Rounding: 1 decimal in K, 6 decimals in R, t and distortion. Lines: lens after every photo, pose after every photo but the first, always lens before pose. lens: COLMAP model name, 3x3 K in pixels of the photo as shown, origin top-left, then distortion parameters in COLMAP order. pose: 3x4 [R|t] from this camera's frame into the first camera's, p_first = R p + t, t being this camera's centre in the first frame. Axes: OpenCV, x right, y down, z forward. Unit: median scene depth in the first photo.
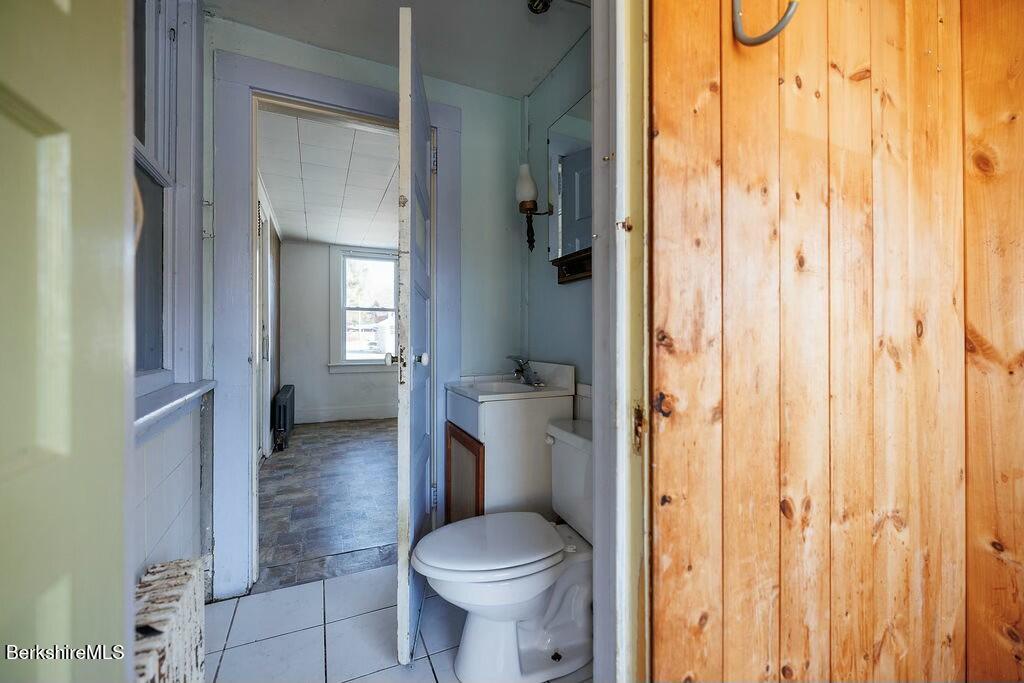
lens RADIAL K [[431.4, 0, 514.3], [0, 431.4, 339.3], [0, 0, 1]] dist [0.000222, 0.000275]
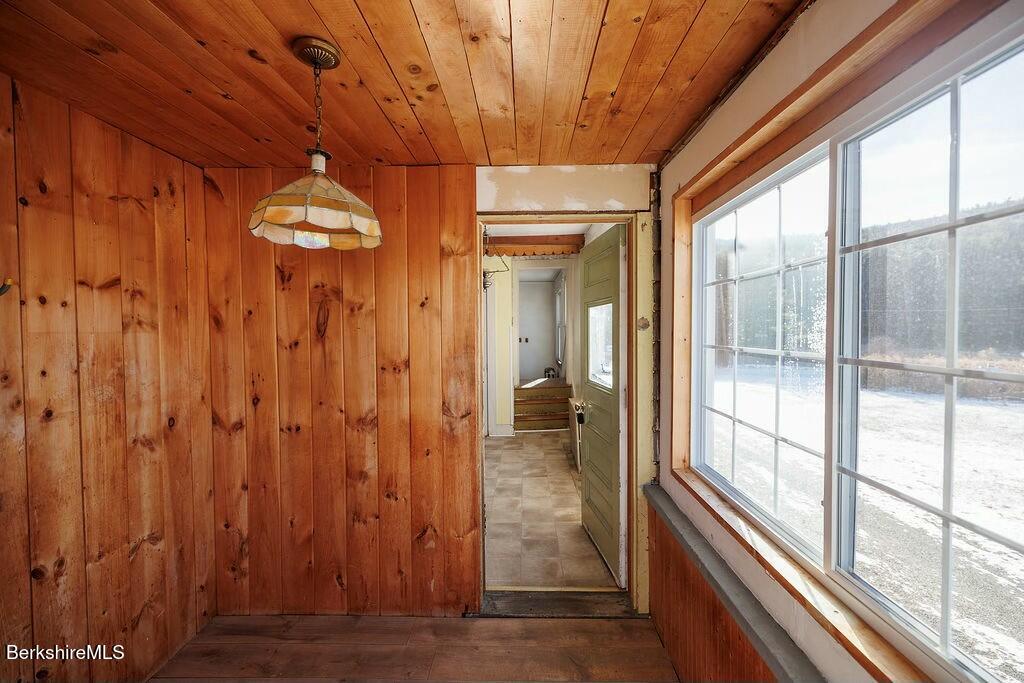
lens RADIAL K [[431.4, 0, 512.9], [0, 431.4, 341.5], [0, 0, 1]] dist [0.000222, 0.000275]
pose [[0.450847, -0.027044, 0.892191, 0.021318], [0.000535, 0.999549, 0.030027, -0.377470], [-0.892601, -0.013060, 0.450658, -0.941855]]
